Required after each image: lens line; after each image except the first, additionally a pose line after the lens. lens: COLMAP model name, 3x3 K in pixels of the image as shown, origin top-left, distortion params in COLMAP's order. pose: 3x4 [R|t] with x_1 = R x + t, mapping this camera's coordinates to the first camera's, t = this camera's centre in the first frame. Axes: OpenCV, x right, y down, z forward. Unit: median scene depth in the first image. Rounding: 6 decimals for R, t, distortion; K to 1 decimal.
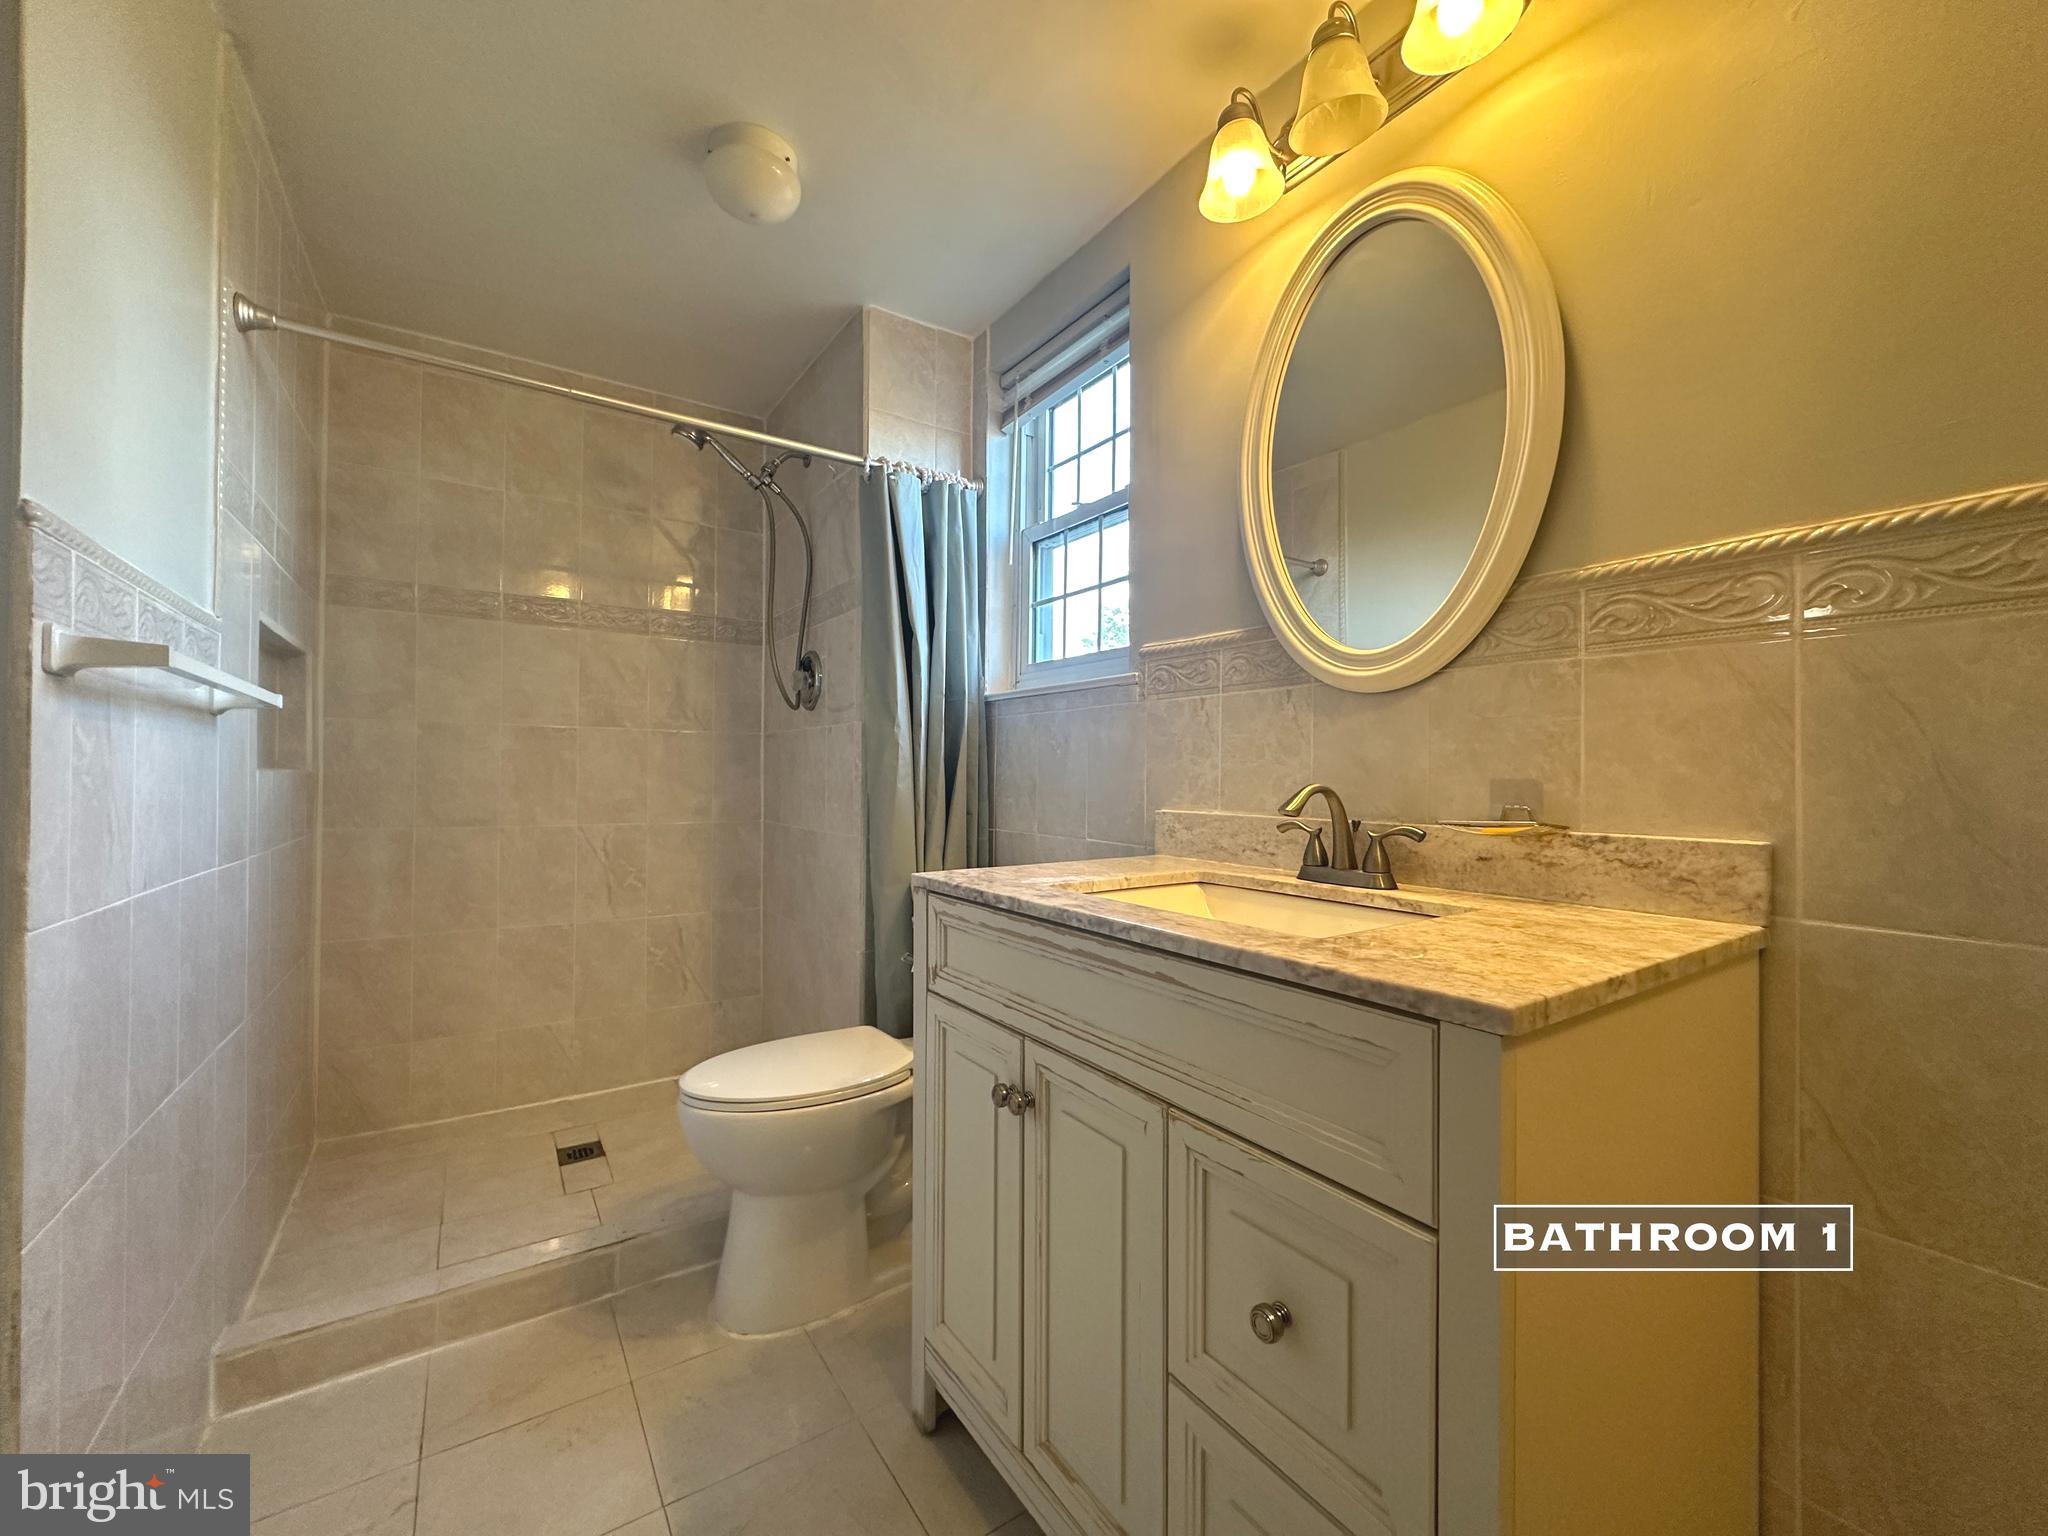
lens RADIAL K [[815.5, 0, 1023.3], [0, 815.5, 769.1], [0, 0, 1]] dist [-0.002588, -0.000168]
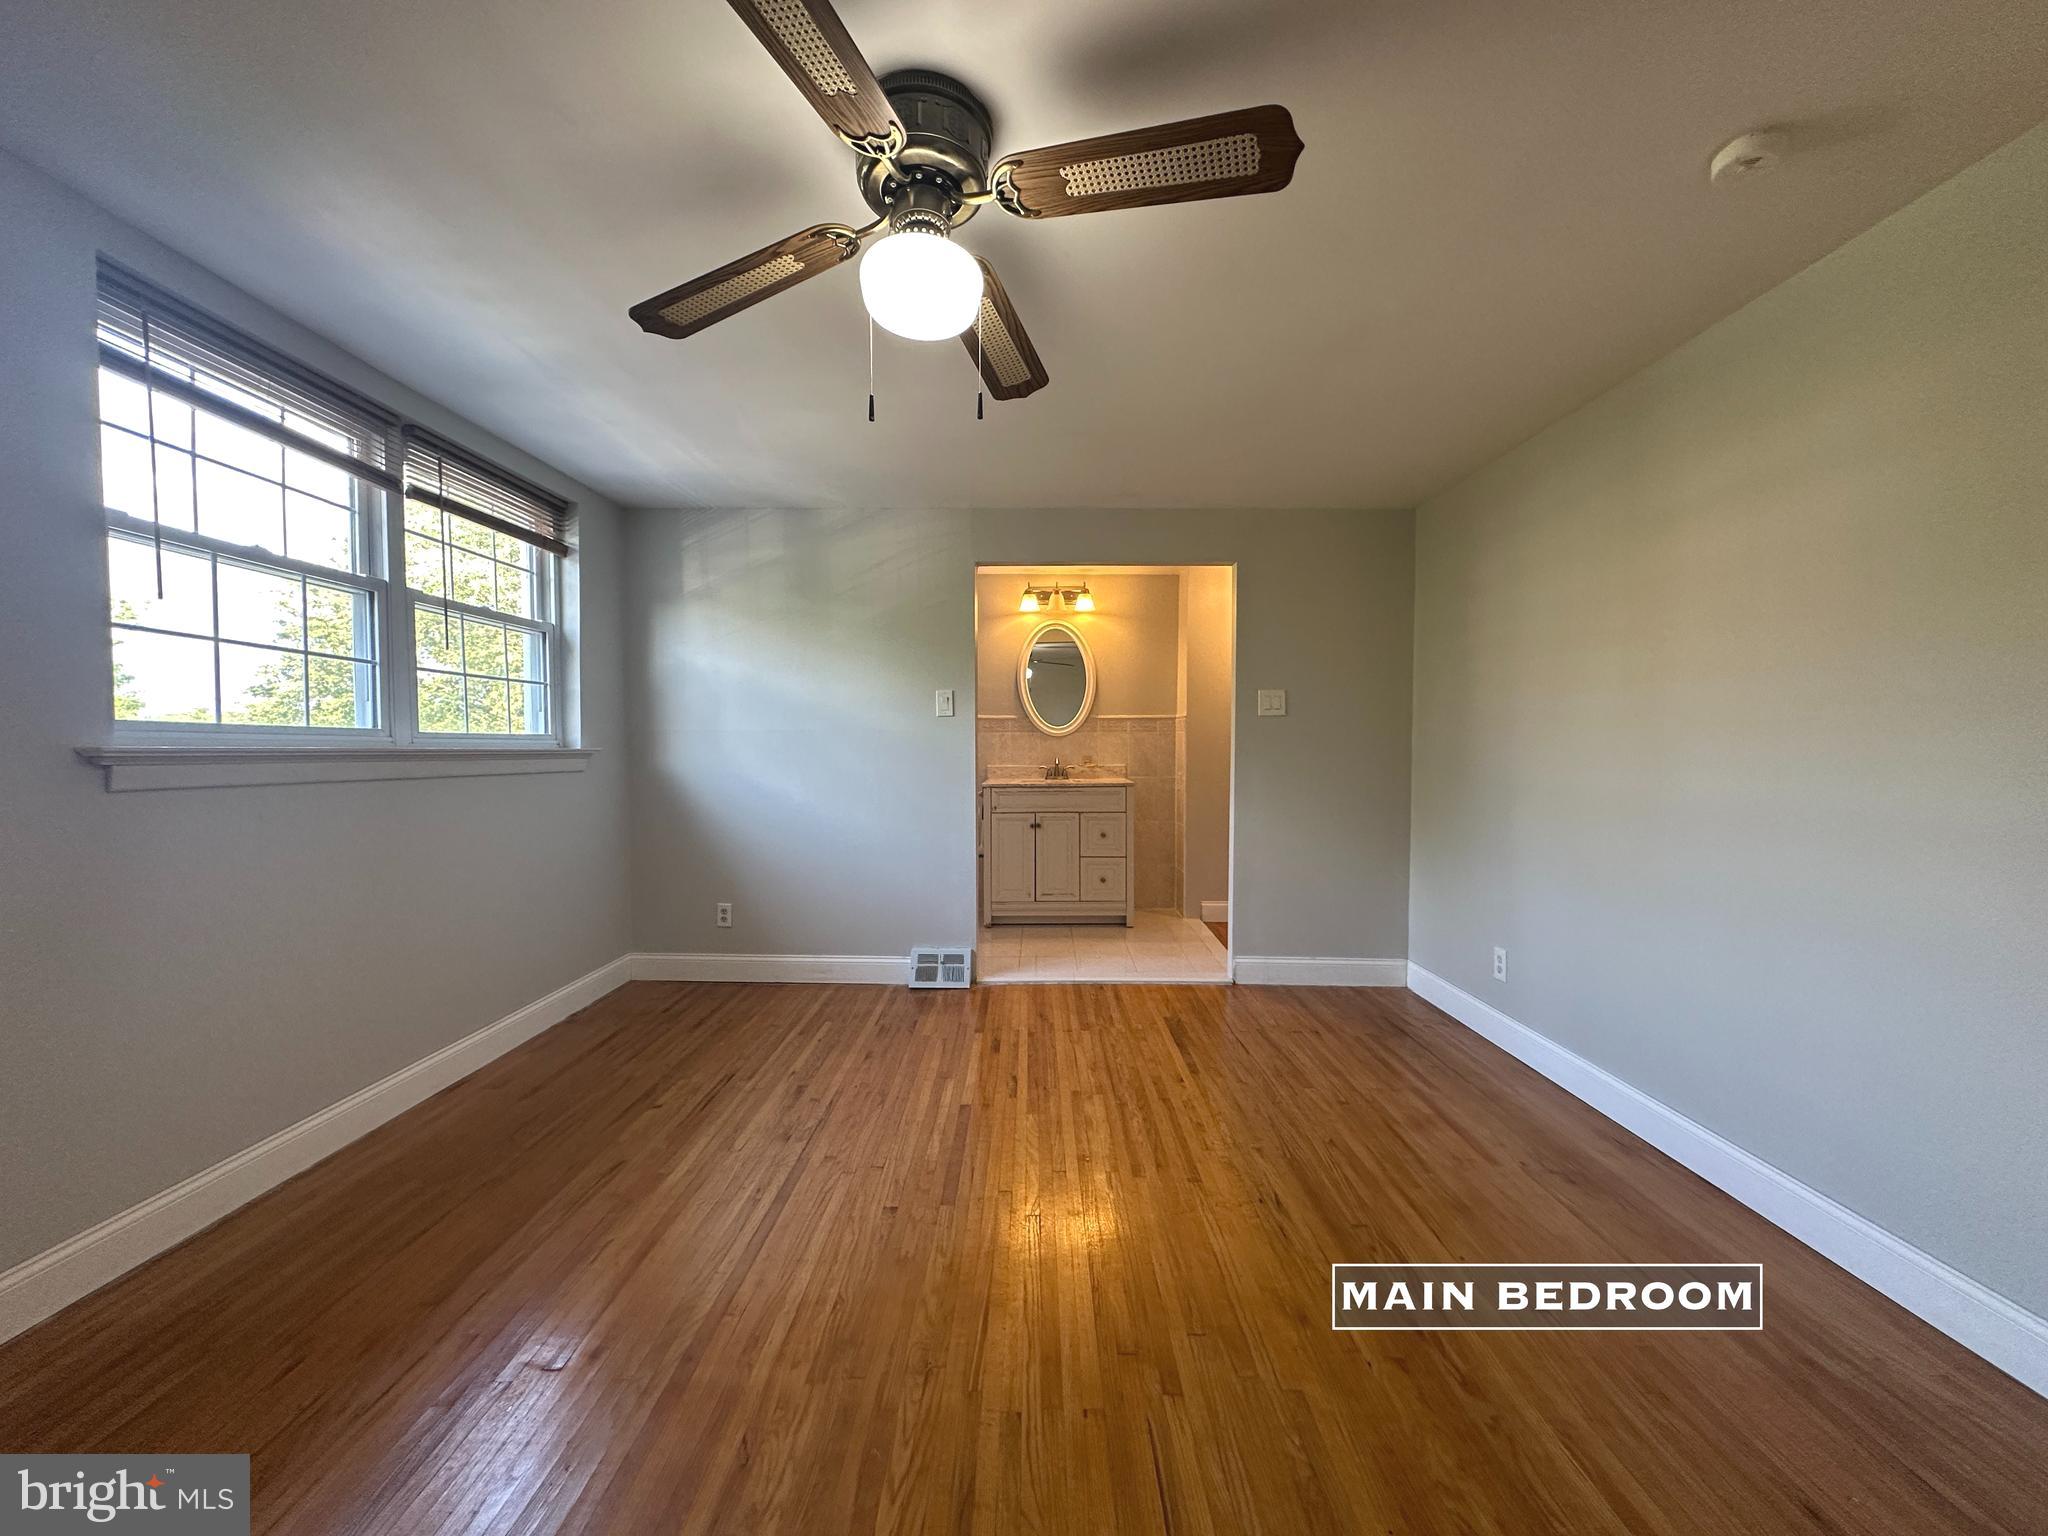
lens RADIAL K [[815.5, 0, 1023.3], [0, 815.5, 769.1], [0, 0, 1]] dist [-0.002588, -0.000168]
pose [[0.575994, -0.036458, 0.816640, -3.246587], [0.004262, 0.999125, 0.041598, -0.099480], [-0.817443, -0.020480, 0.575646, -1.378608]]
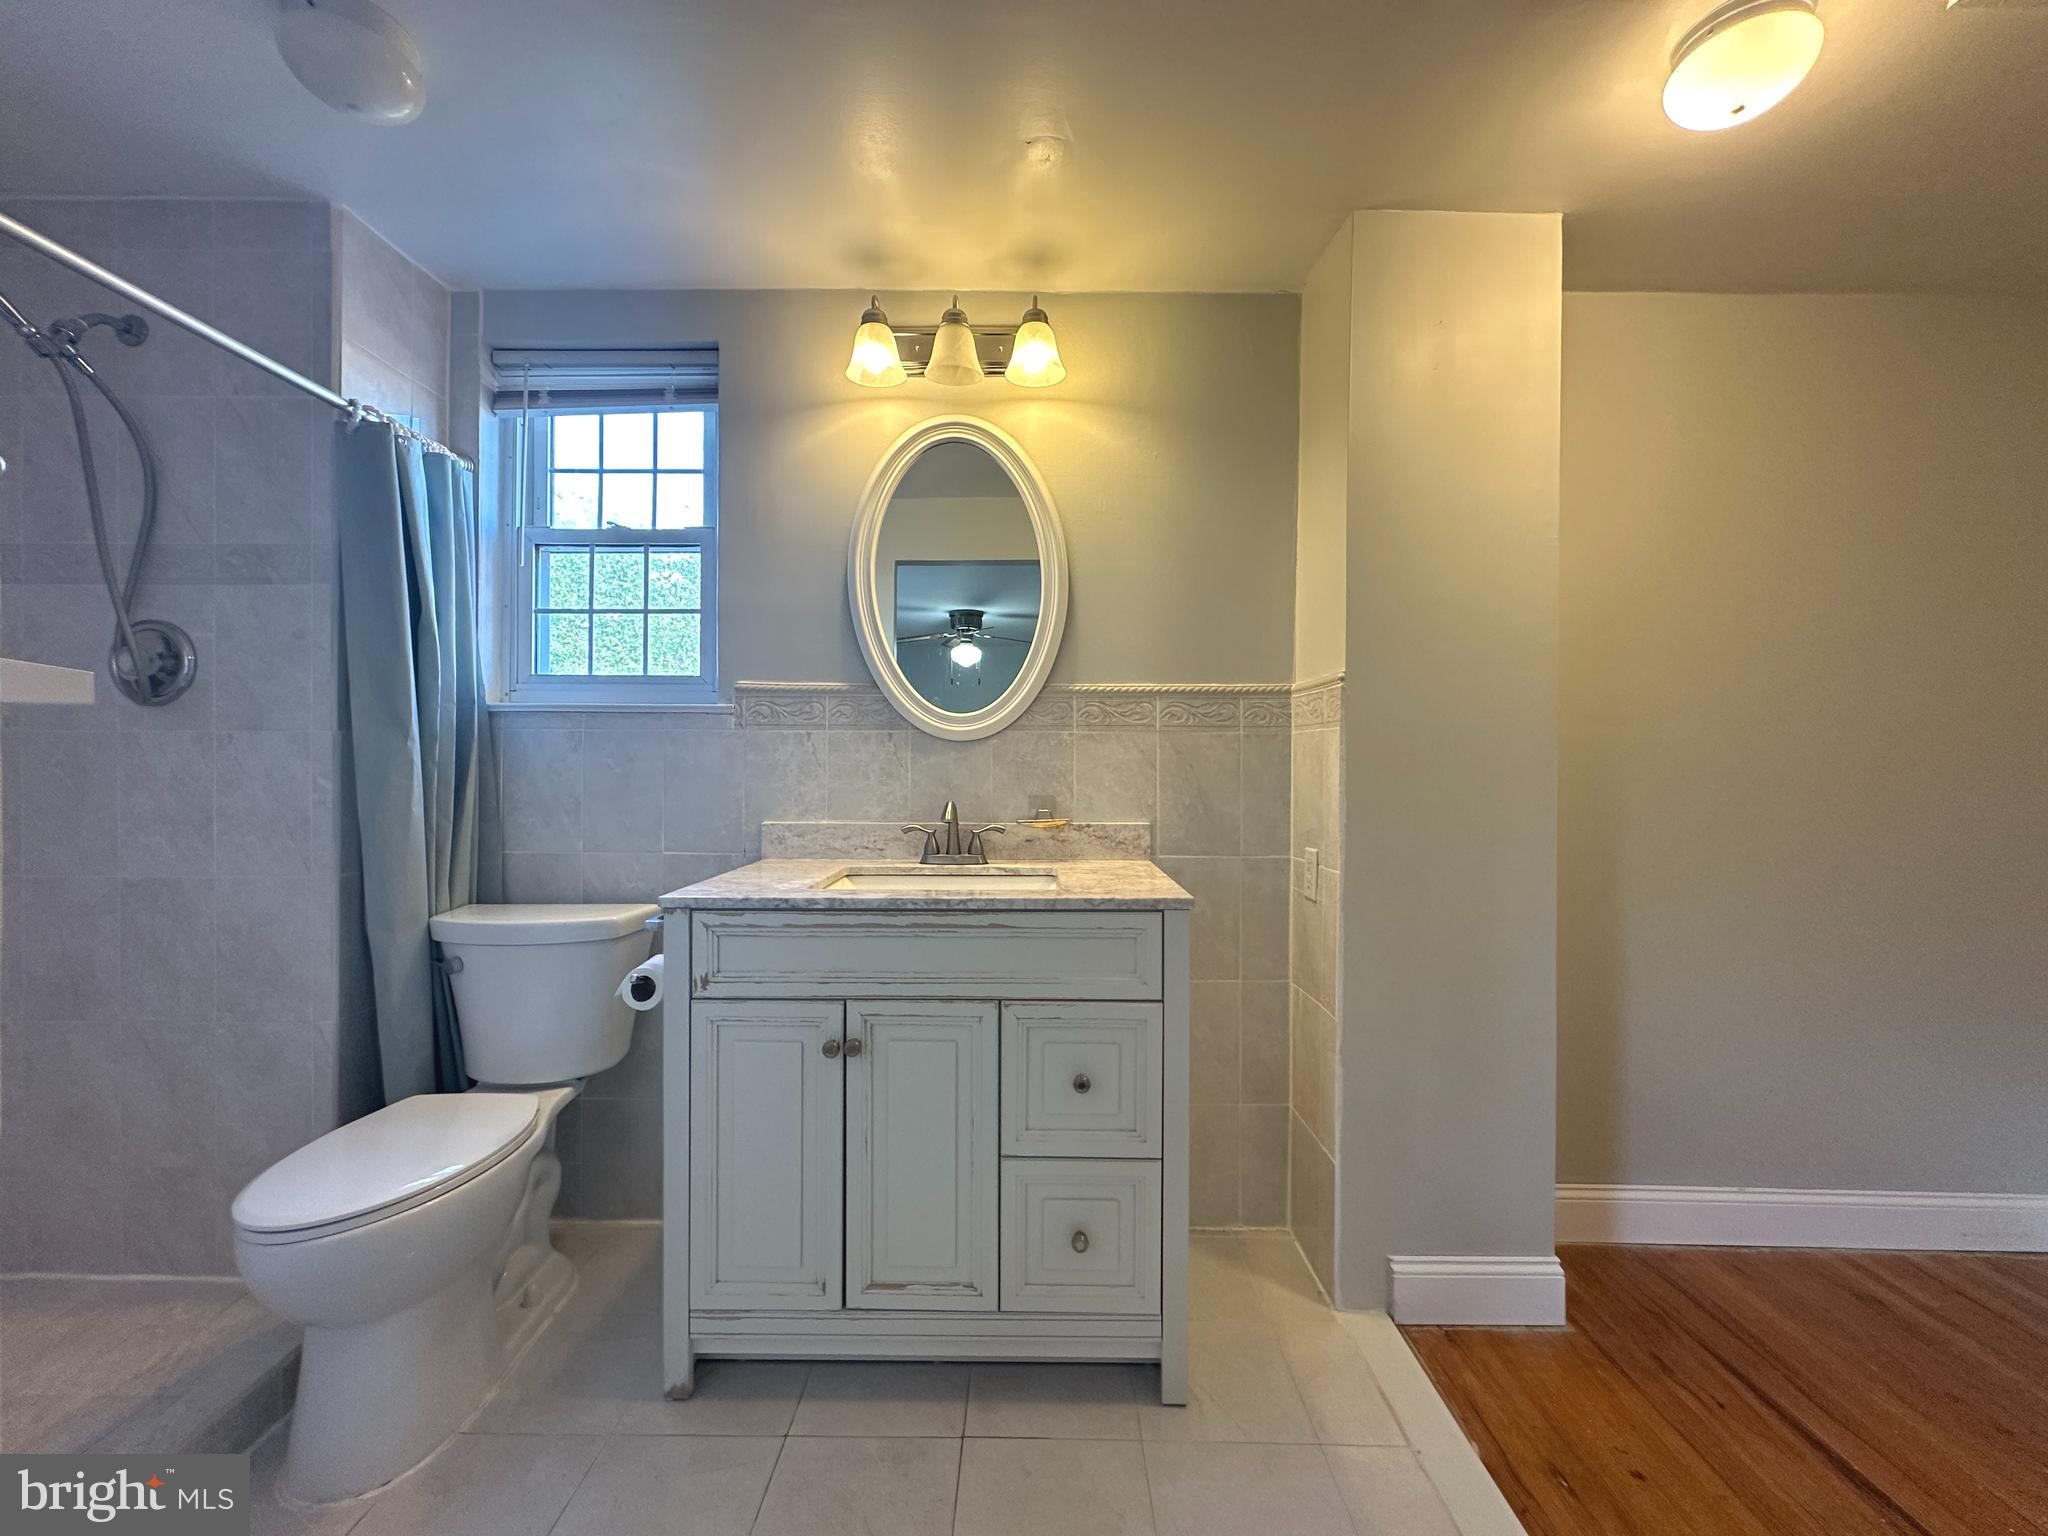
lens RADIAL K [[815.5, 0, 1023.3], [0, 815.5, 769.1], [0, 0, 1]] dist [-0.002588, -0.000168]
pose [[0.569770, -0.008060, 0.821765, -0.780600], [-0.004785, 0.999902, 0.013125, -0.059421], [-0.821790, -0.011411, 0.569676, 0.000806]]
